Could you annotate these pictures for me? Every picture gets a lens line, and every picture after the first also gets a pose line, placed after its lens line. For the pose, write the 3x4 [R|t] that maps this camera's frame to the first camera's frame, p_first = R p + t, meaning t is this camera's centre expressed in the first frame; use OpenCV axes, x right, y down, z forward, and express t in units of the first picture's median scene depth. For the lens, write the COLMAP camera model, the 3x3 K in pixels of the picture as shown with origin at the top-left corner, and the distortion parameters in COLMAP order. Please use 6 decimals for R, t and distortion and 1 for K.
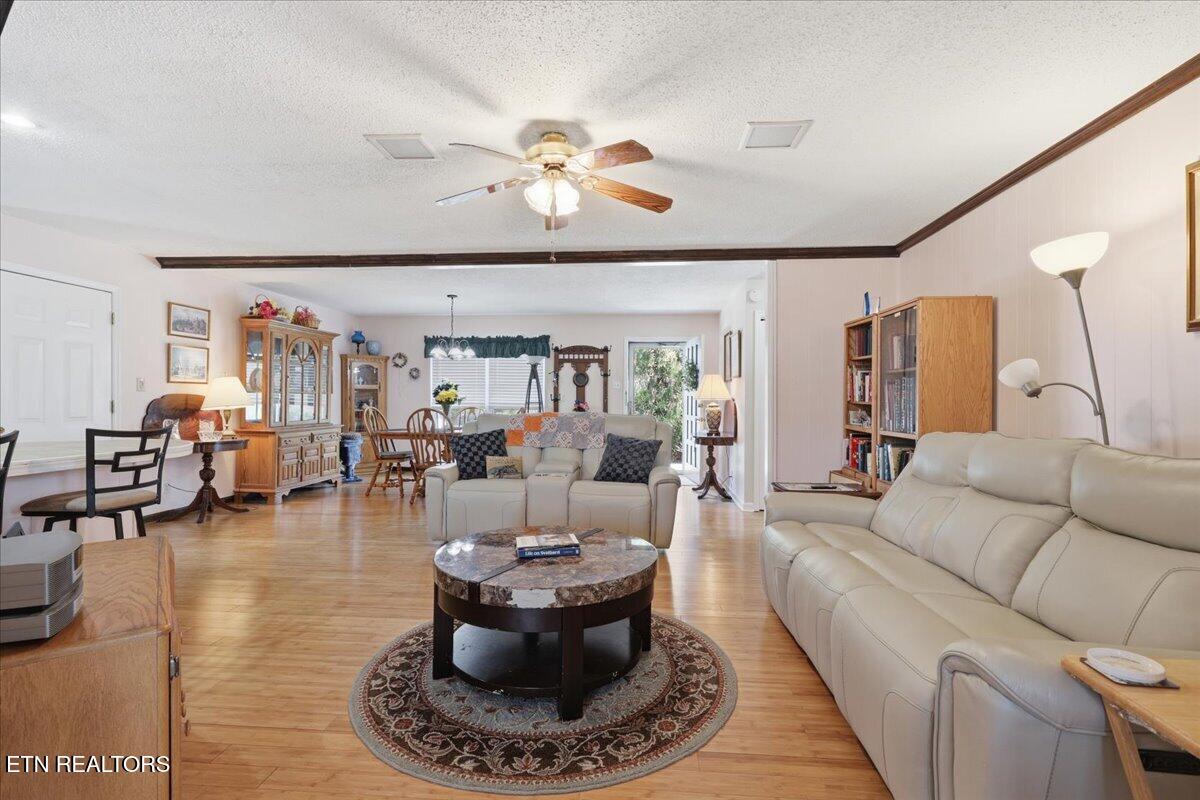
lens RADIAL K [[542.6, 0, 602.9], [0, 542.6, 401.3], [0, 0, 1]] dist [-0.006172, 0.000080]
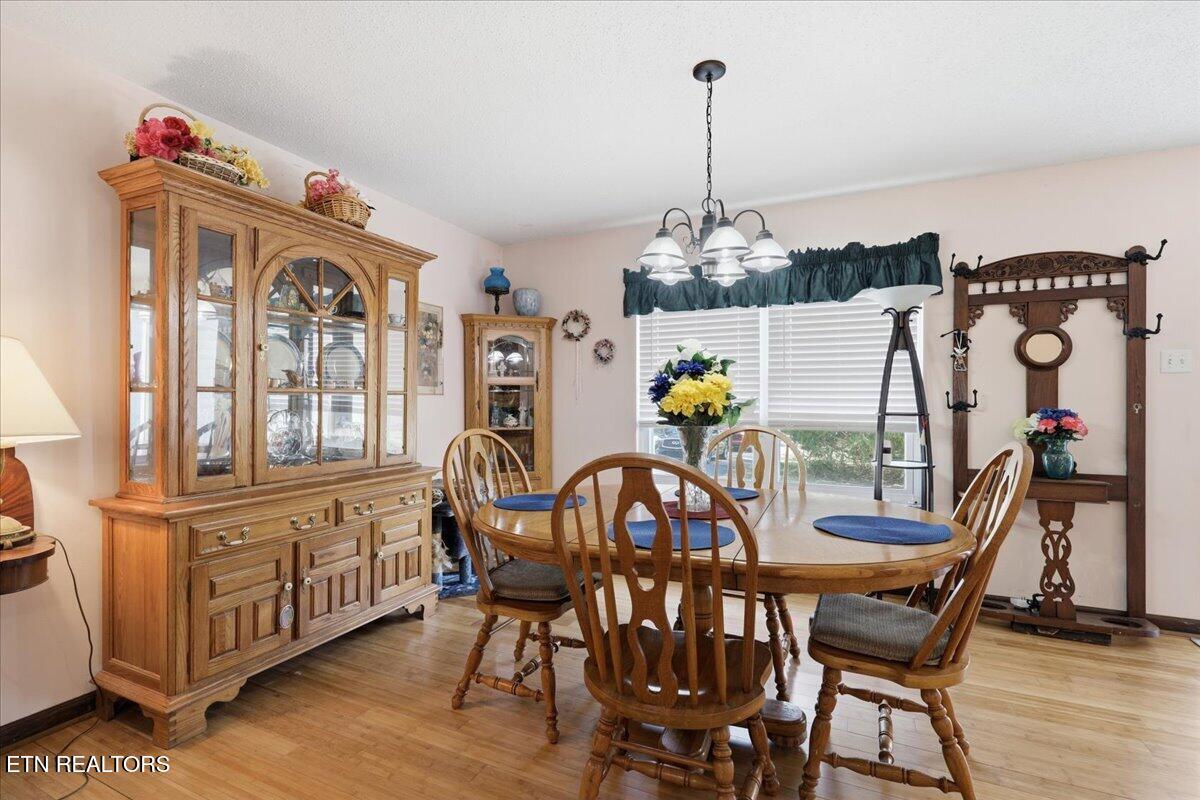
lens RADIAL K [[542.6, 0, 601.5], [0, 542.6, 404.2], [0, 0, 1]] dist [-0.006172, 0.000080]
pose [[0.935411, -0.004098, -0.353539, -0.187468], [0.004343, 0.999991, -0.000101, -0.005095], [0.353536, -0.001441, 0.935420, 0.571876]]
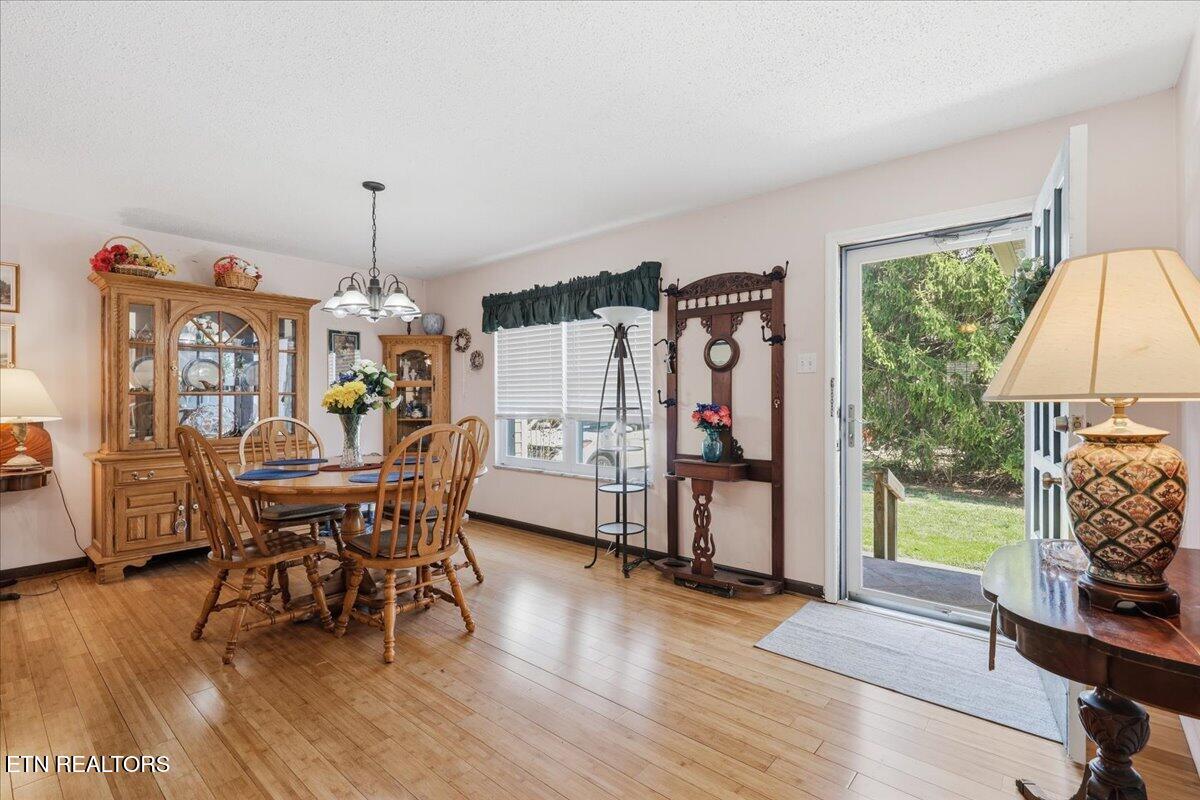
lens RADIAL K [[542.6, 0, 606.7], [0, 542.6, 399.0], [0, 0, 1]] dist [-0.006172, 0.000080]
pose [[0.810712, -0.008537, -0.585383, 0.135818], [0.006420, 0.999963, -0.005692, -0.002943], [0.585411, 0.000856, 0.810737, 0.607382]]
